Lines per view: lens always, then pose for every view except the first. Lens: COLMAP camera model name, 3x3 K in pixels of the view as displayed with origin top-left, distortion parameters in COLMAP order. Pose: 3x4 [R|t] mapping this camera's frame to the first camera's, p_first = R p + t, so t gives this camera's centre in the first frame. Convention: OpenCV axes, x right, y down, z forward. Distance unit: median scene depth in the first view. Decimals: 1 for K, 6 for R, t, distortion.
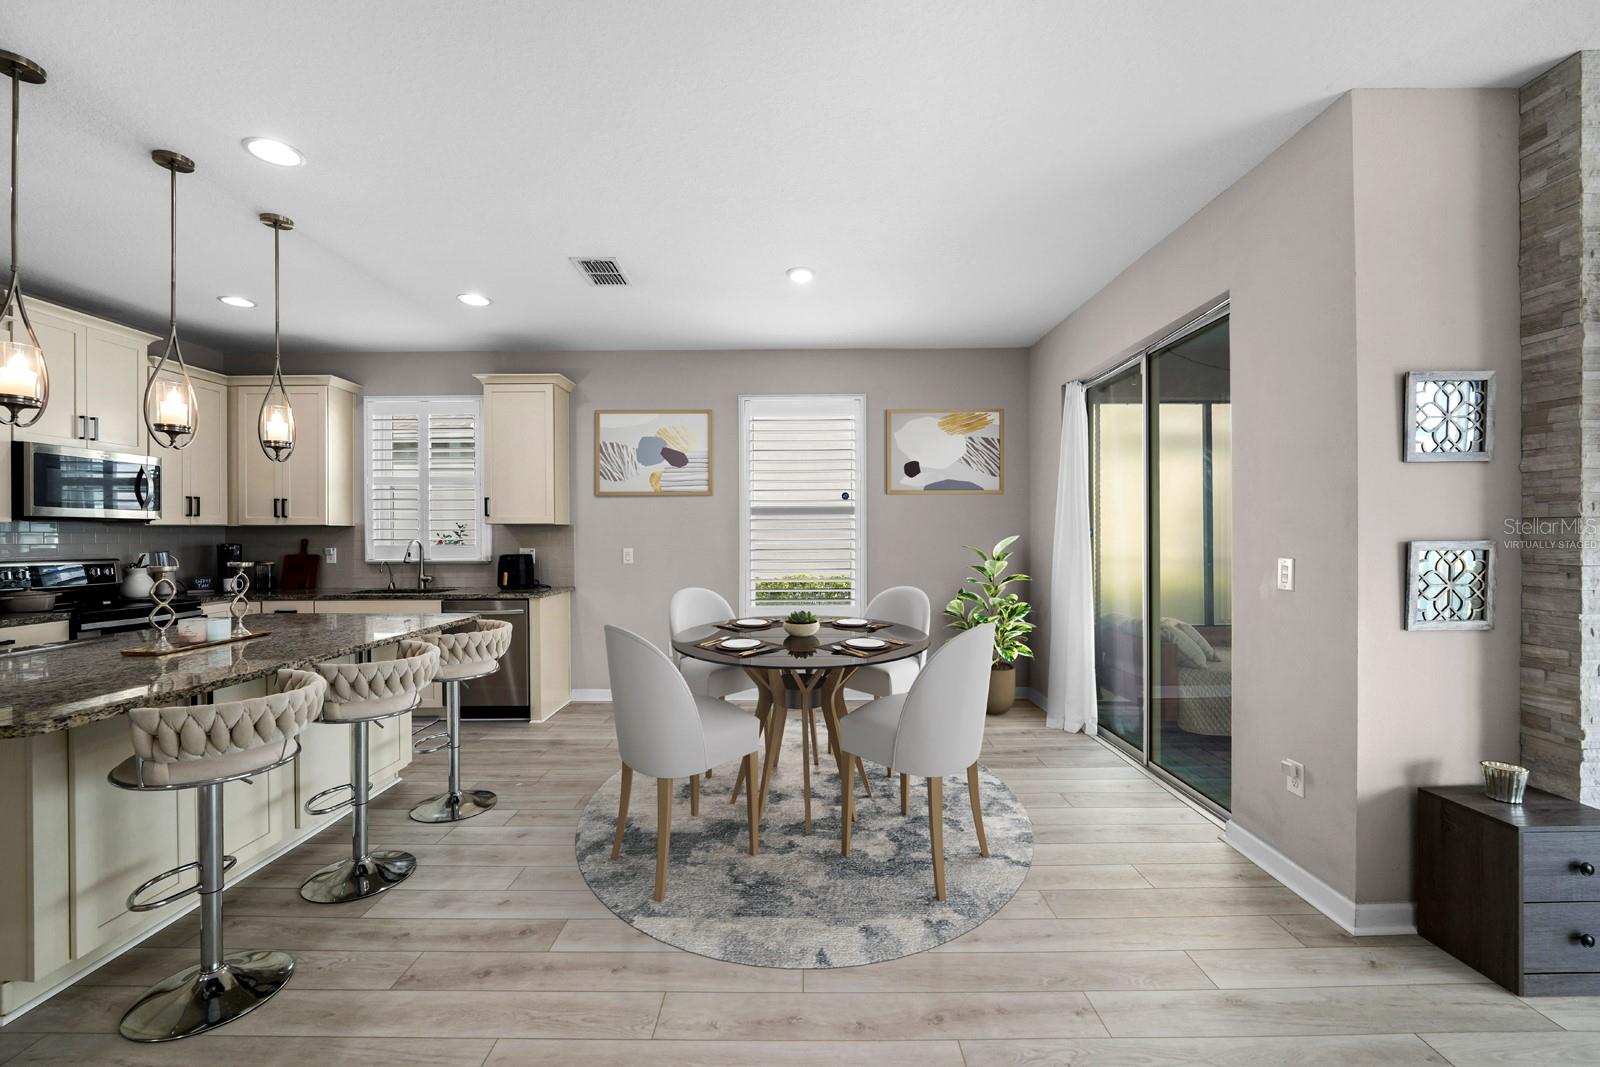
lens RADIAL K [[652.7, 0, 797.5], [0, 652.7, 536.7], [0, 0, 1]] dist [-0.011918, -0.000287]
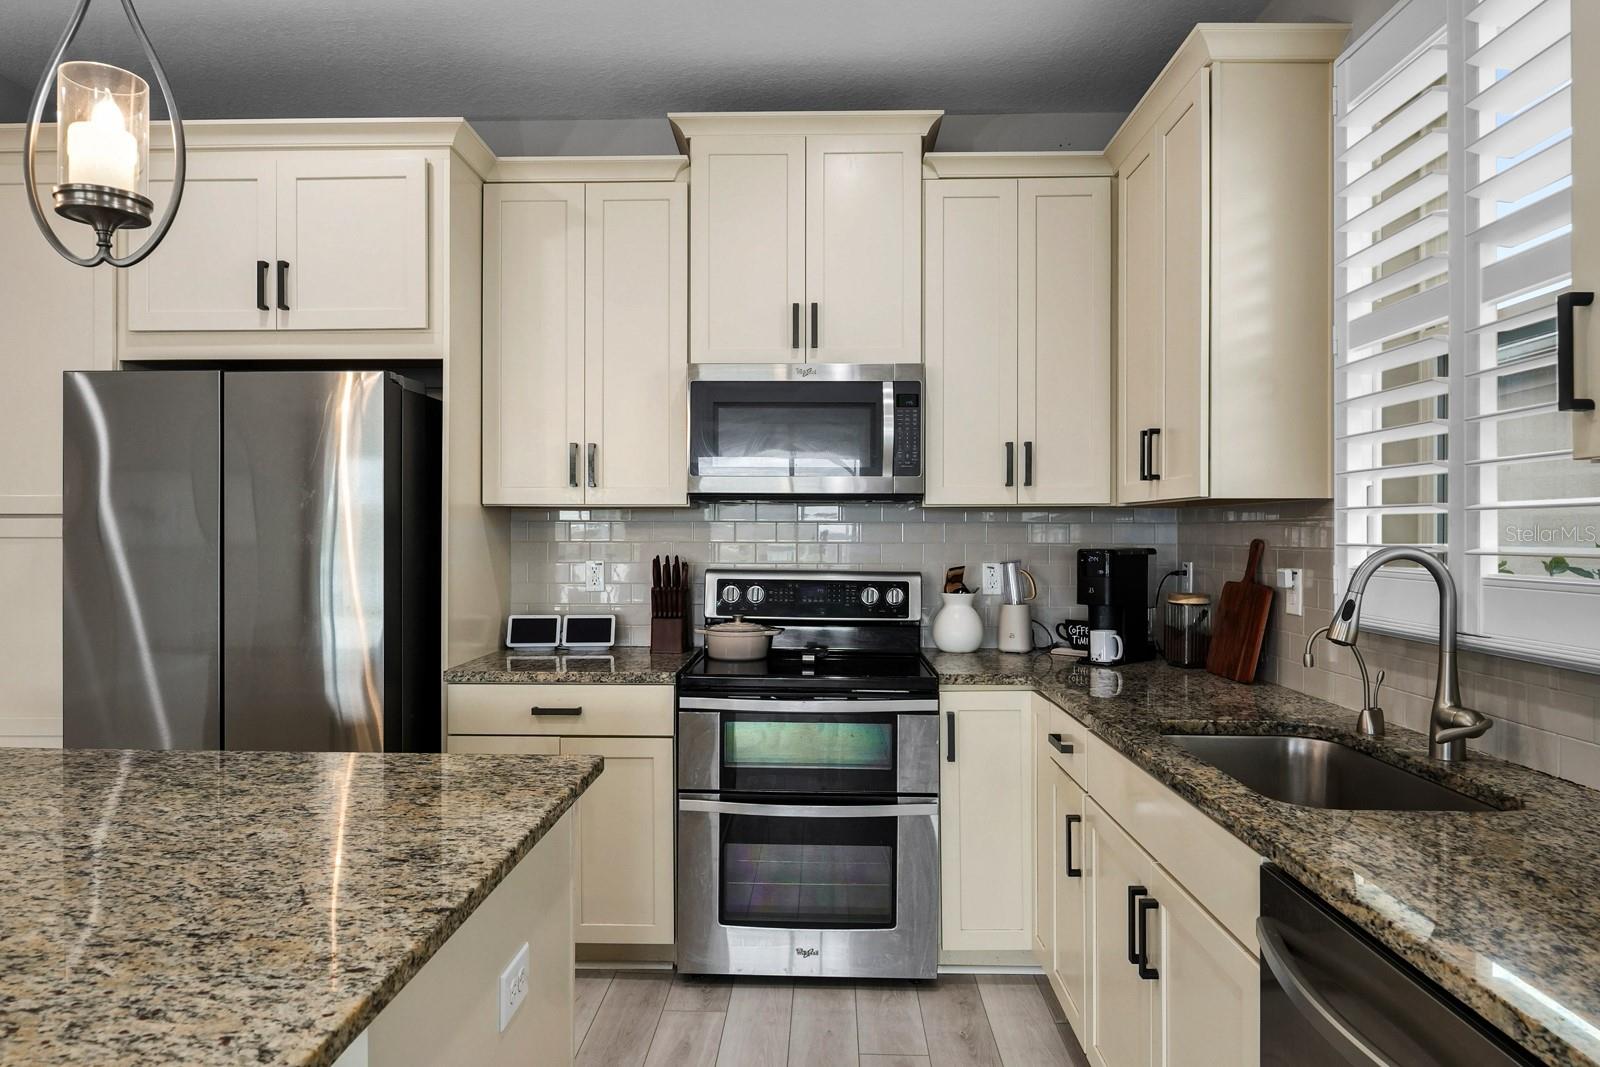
lens RADIAL K [[1003.0, 0, 808.9], [0, 1003.0, 523.3], [0, 0, 1]] dist [0.002454, 0.000642]
pose [[-0.013027, -0.003934, -0.999907, -0.409082], [-0.008519, 0.999956, -0.003824, -0.002574], [0.999879, 0.008468, -0.013060, 1.493363]]
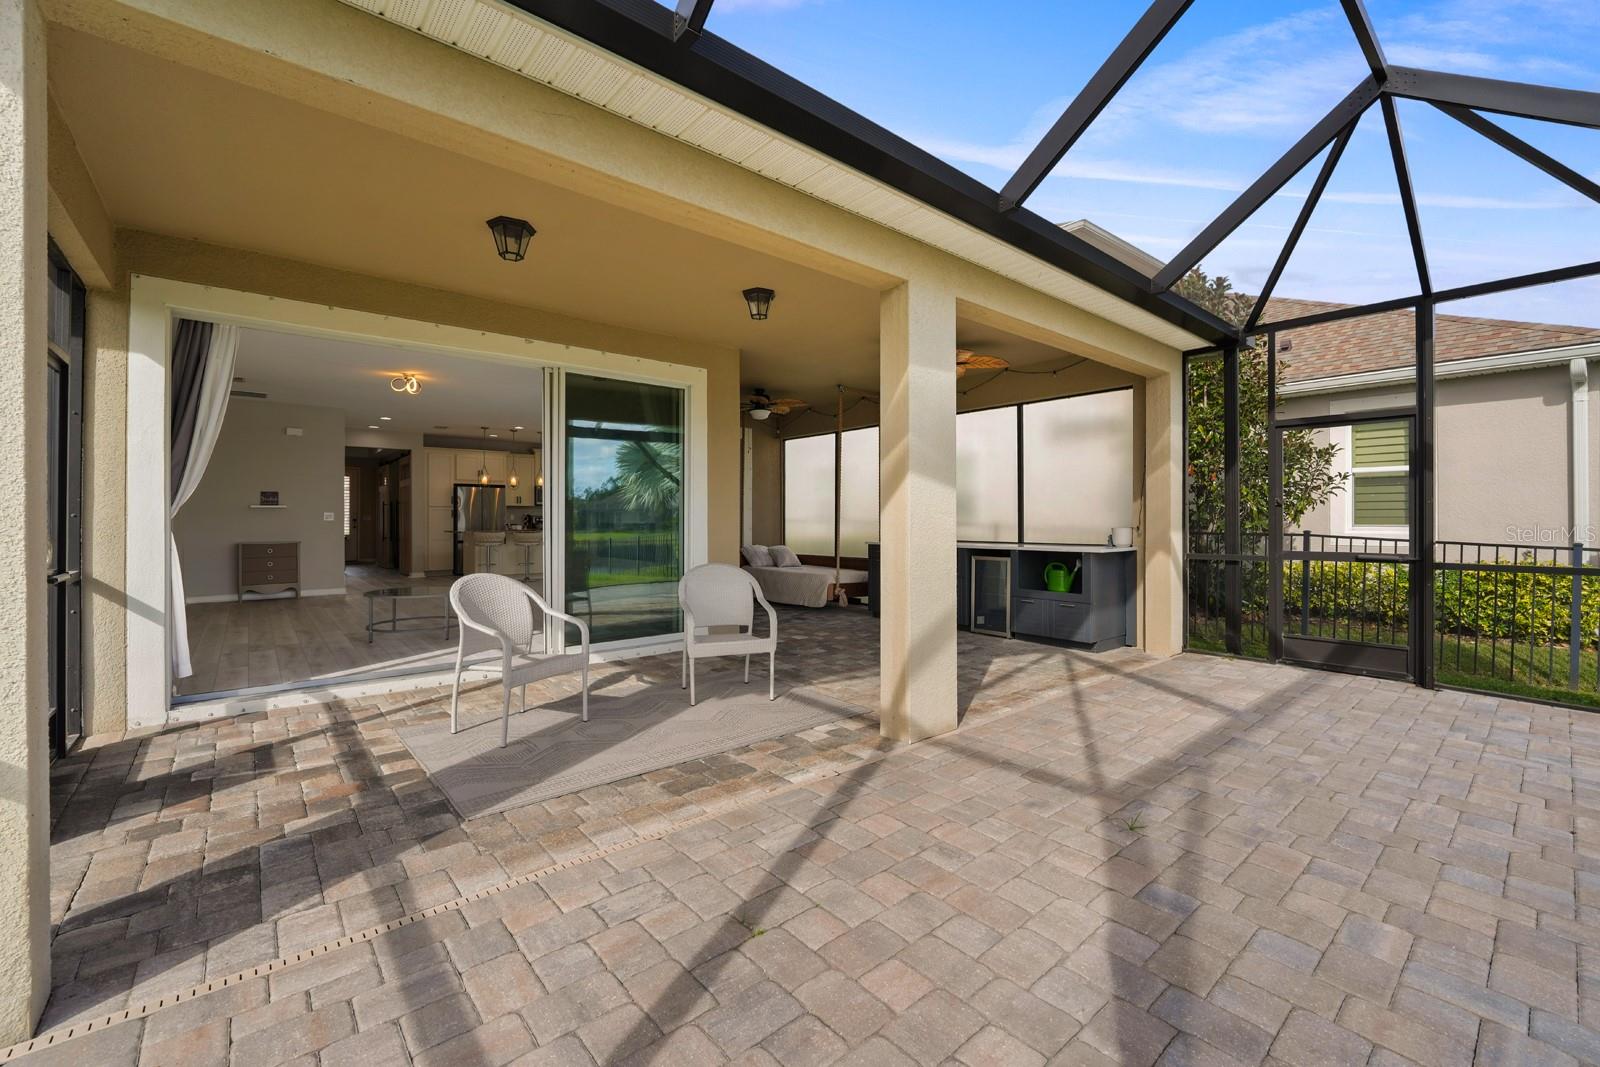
lens RADIAL K [[652.7, 0, 804.3], [0, 652.7, 522.2], [0, 0, 1]] dist [-0.011918, -0.000287]
pose [[0.656499, 0.008079, -0.754283, 3.901753], [-0.006798, 0.999965, 0.004793, 0.065076], [0.754296, 0.001981, 0.656531, -0.522436]]
